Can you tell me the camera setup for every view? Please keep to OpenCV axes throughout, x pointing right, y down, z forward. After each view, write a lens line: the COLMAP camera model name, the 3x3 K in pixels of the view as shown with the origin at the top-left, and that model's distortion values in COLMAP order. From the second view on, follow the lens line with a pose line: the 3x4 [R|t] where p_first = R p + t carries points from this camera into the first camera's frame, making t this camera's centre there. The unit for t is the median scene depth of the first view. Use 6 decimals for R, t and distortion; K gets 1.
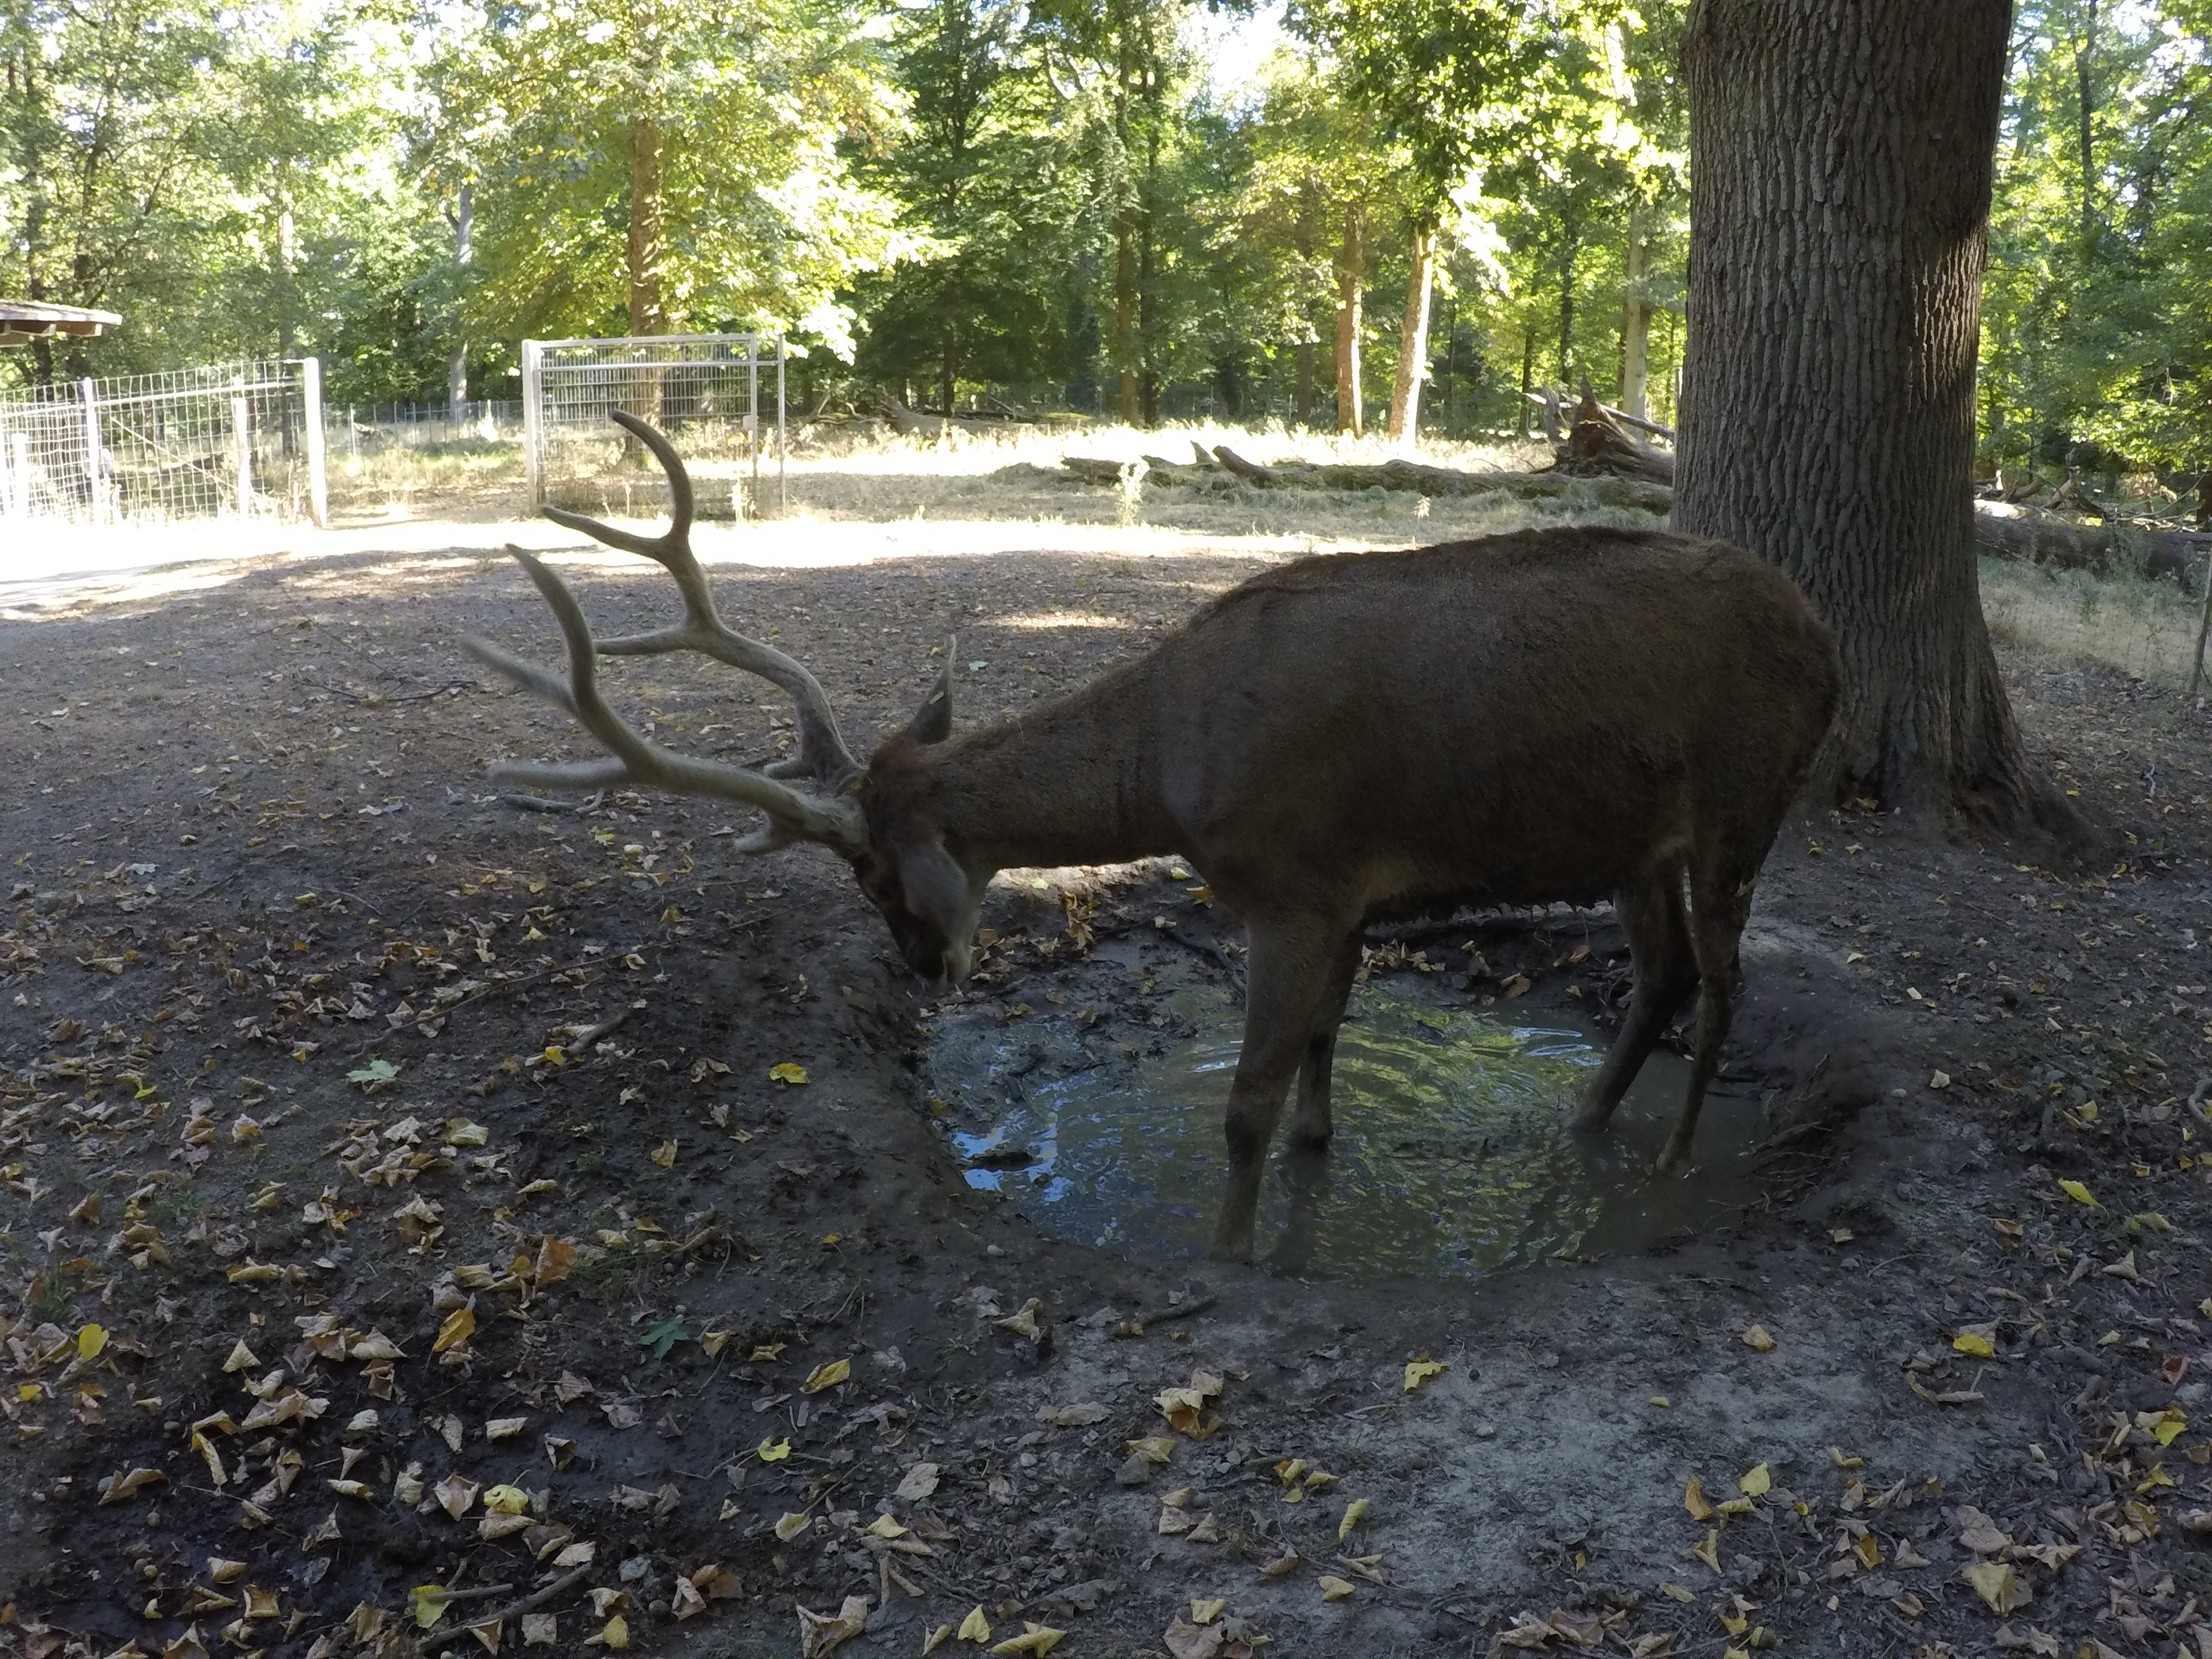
lens RADIAL K [[1293.9, 0, 1106.0], [0, 1293.9, 829.5], [0, 0, 1]] dist [-0.235841, 0.053512]
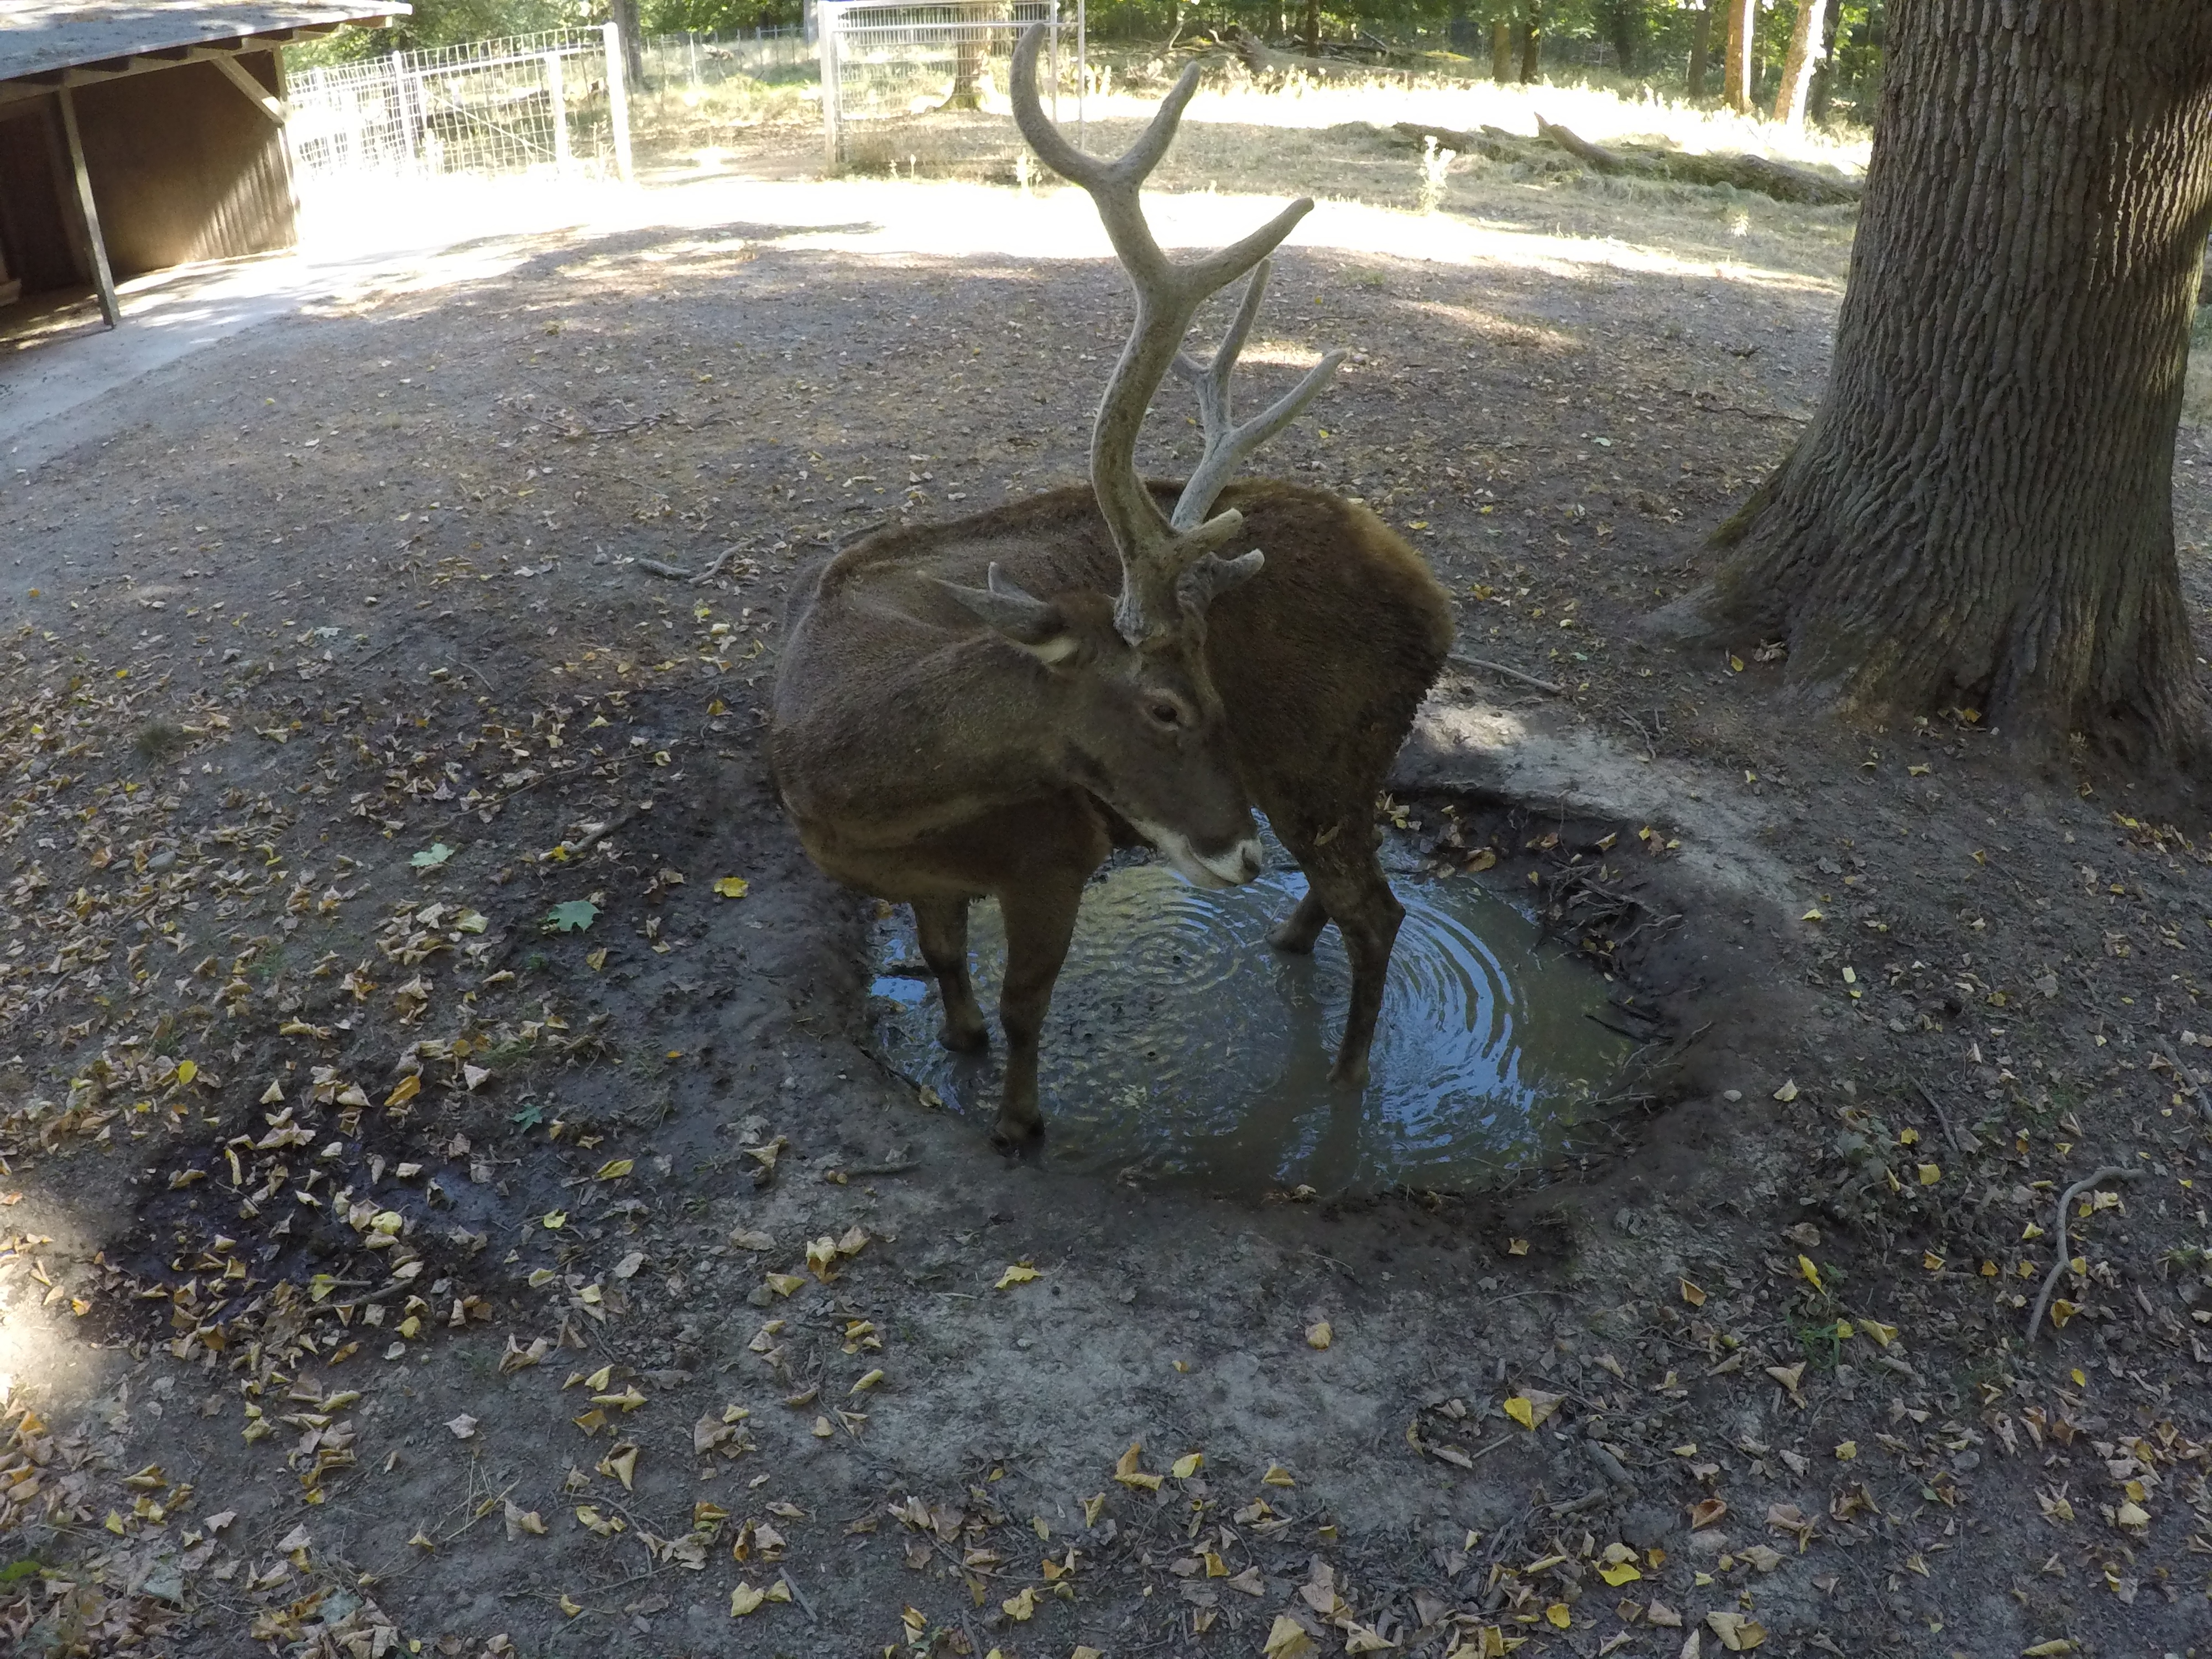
lens RADIAL K [[1293.9, 0, 1106.0], [0, 1293.9, 829.5], [0, 0, 1]] dist [-0.235841, 0.053512]
pose [[0.958886, 0.144359, -0.244332, 0.486210], [-0.069113, 0.953822, 0.292312, -0.305161], [0.275247, -0.263408, 0.924584, -0.038113]]
